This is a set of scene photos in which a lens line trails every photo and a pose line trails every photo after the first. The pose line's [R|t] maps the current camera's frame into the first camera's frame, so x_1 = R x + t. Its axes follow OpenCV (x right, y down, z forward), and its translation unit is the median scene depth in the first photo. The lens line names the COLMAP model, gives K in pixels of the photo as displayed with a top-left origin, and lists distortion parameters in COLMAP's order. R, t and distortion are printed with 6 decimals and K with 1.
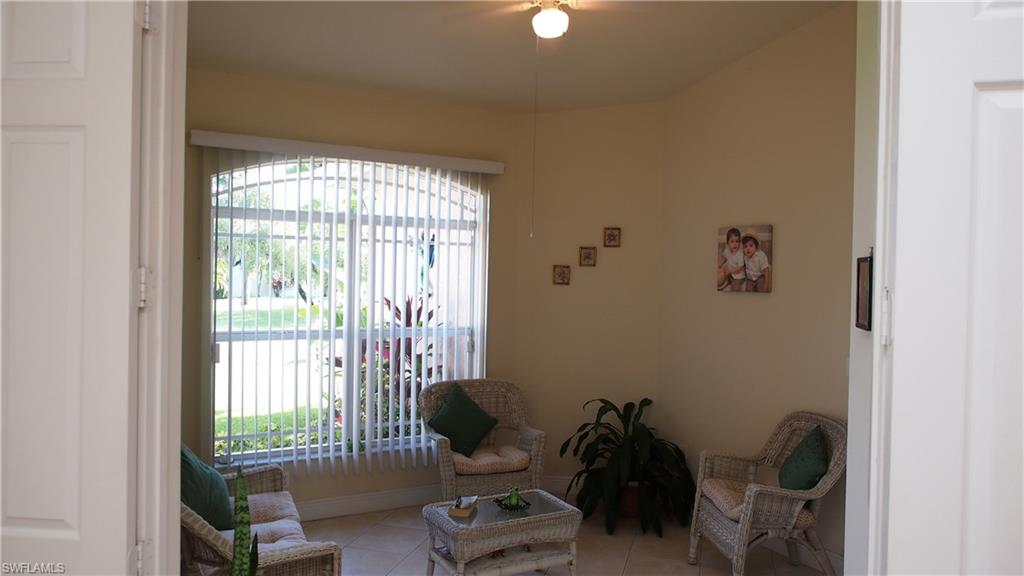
lens RADIAL K [[723.8, 0, 512.3], [0, 723.8, 285.9], [0, 0, 1]] dist [-0.003215, -0.000183]
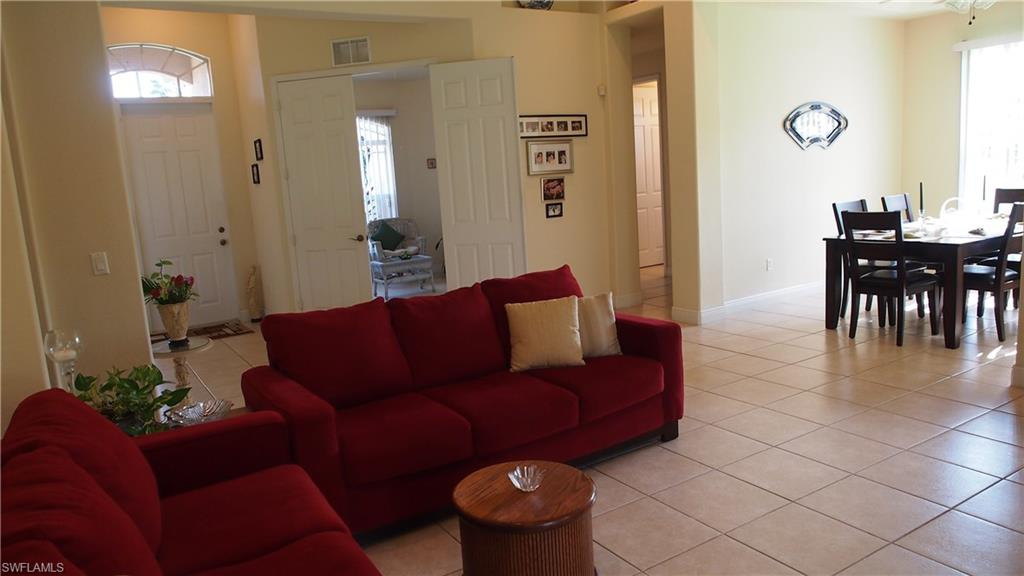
lens RADIAL K [[723.8, 0, 512.3], [0, 723.8, 289.1], [0, 0, 1]] dist [-0.003215, -0.000183]
pose [[0.995544, -0.088147, 0.033489, 0.199941], [0.083755, 0.989781, 0.115404, 0.119421], [-0.043319, -0.112085, 0.992754, -1.075551]]
